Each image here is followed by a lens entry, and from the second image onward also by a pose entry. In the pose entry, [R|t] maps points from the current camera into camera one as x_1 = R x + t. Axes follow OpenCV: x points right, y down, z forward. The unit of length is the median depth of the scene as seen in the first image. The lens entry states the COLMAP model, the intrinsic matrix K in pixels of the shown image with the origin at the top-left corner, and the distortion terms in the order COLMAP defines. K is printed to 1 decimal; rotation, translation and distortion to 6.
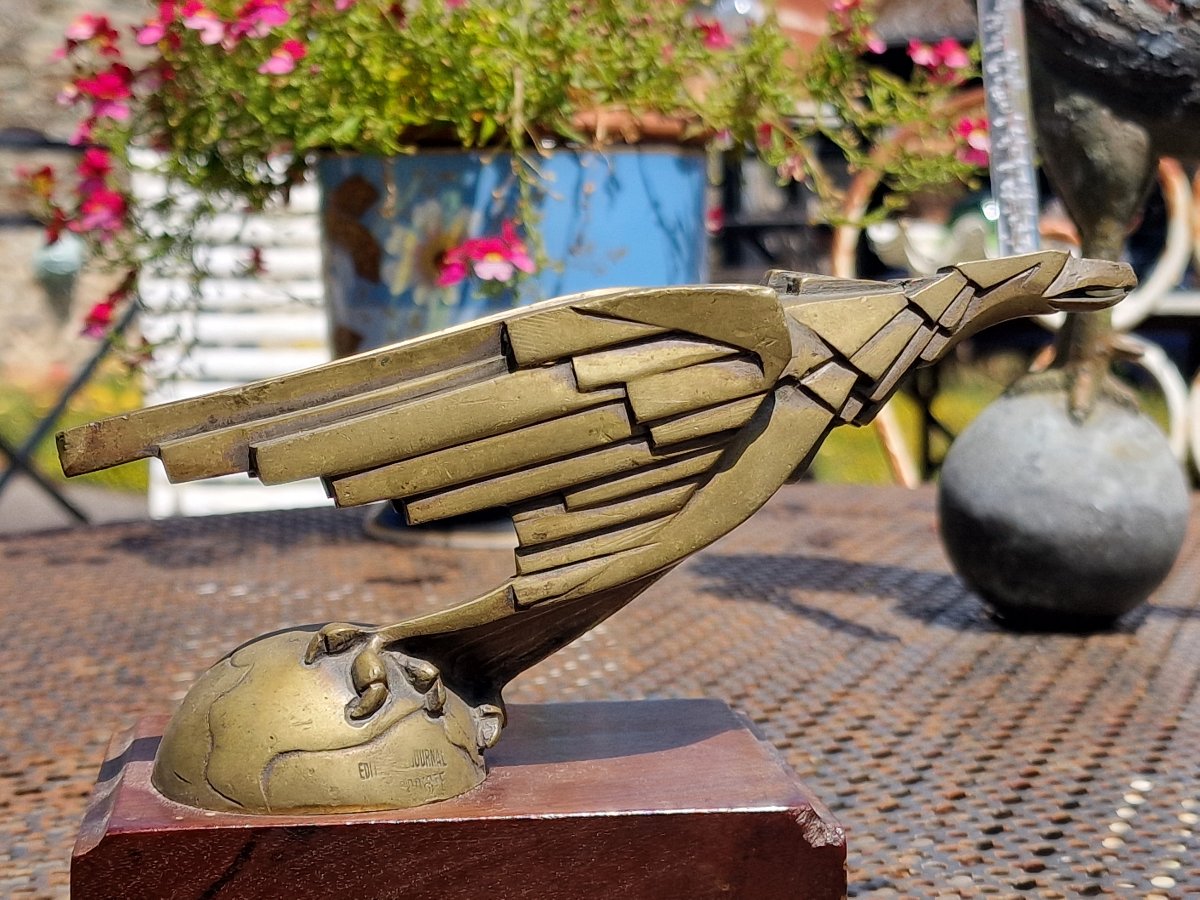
lens RADIAL K [[2297.8, 0, 600.0], [0, 2297.8, 450.0], [0, 0, 1]] dist [0.368422, -1.994563]
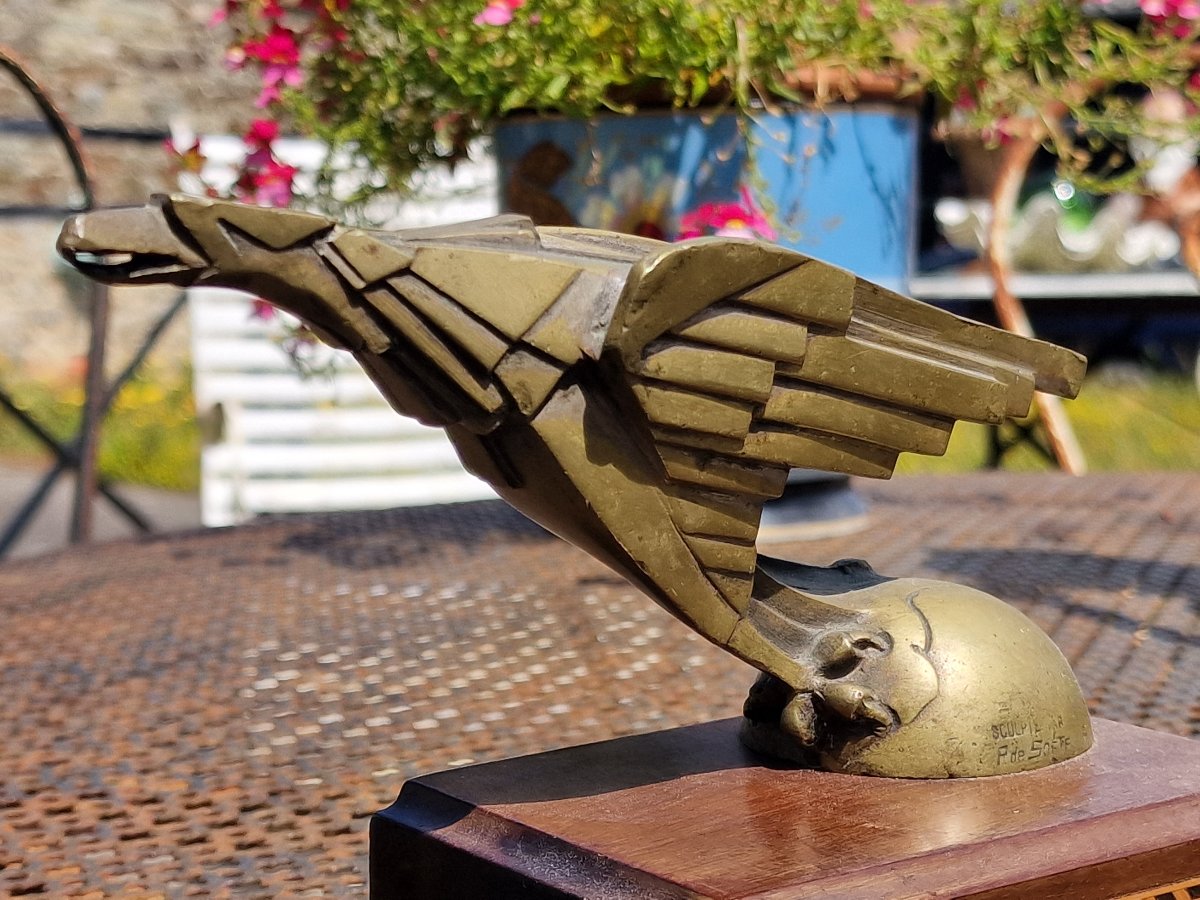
lens RADIAL K [[2297.8, 0, 600.0], [0, 2297.8, 450.0], [0, 0, 1]] dist [0.368422, -1.994563]
pose [[0.999936, -0.008217, 0.007801, -0.203545], [0.008193, 0.999962, 0.003104, 0.003428], [-0.007827, -0.003040, 0.999965, 0.175201]]
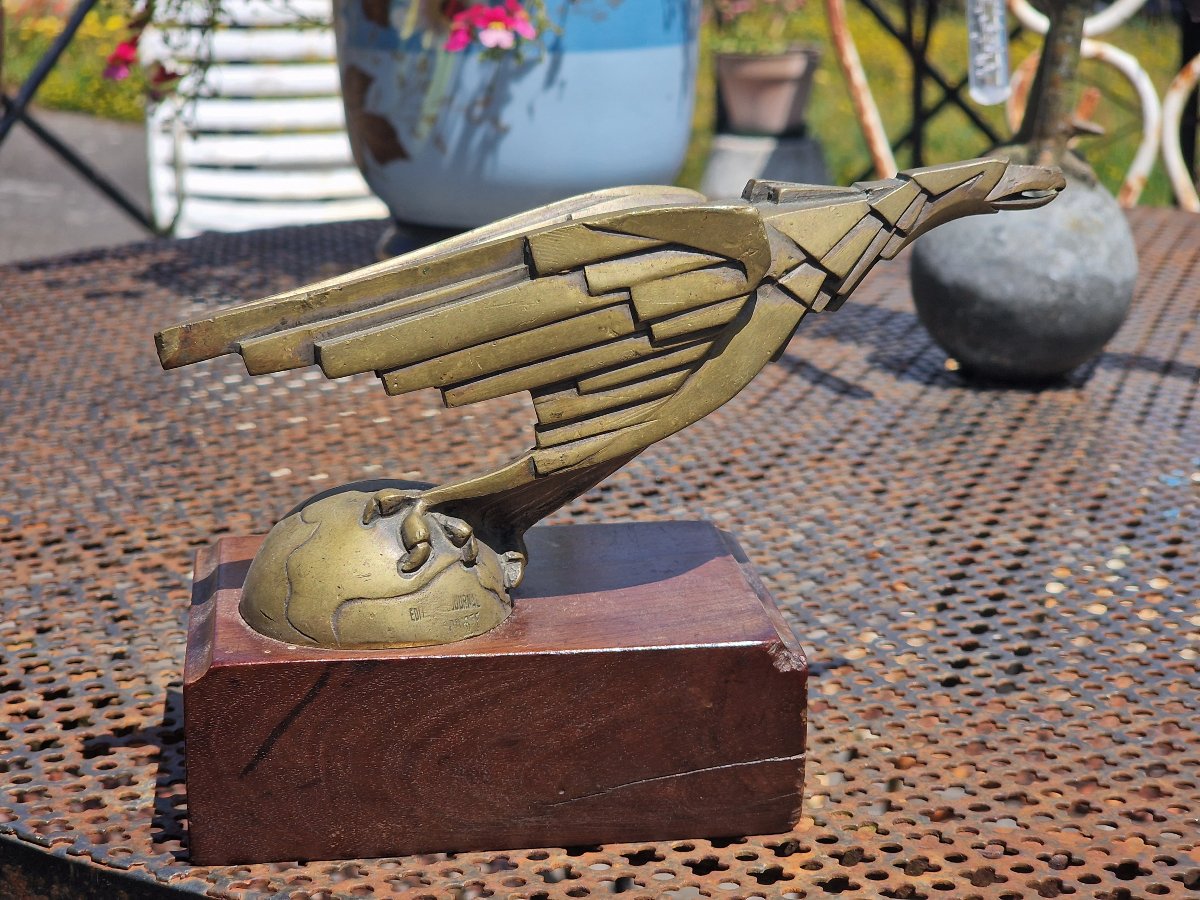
lens RADIAL K [[2390.6, 0, 600.0], [0, 2390.6, 450.0], [0, 0, 1]] dist [-0.310166, 2.826012]
pose [[0.999987, 0.002006, 0.004772, -0.009195], [-0.002785, 0.985567, 0.169265, -0.145511], [-0.004363, -0.169276, 0.985559, -0.203247]]
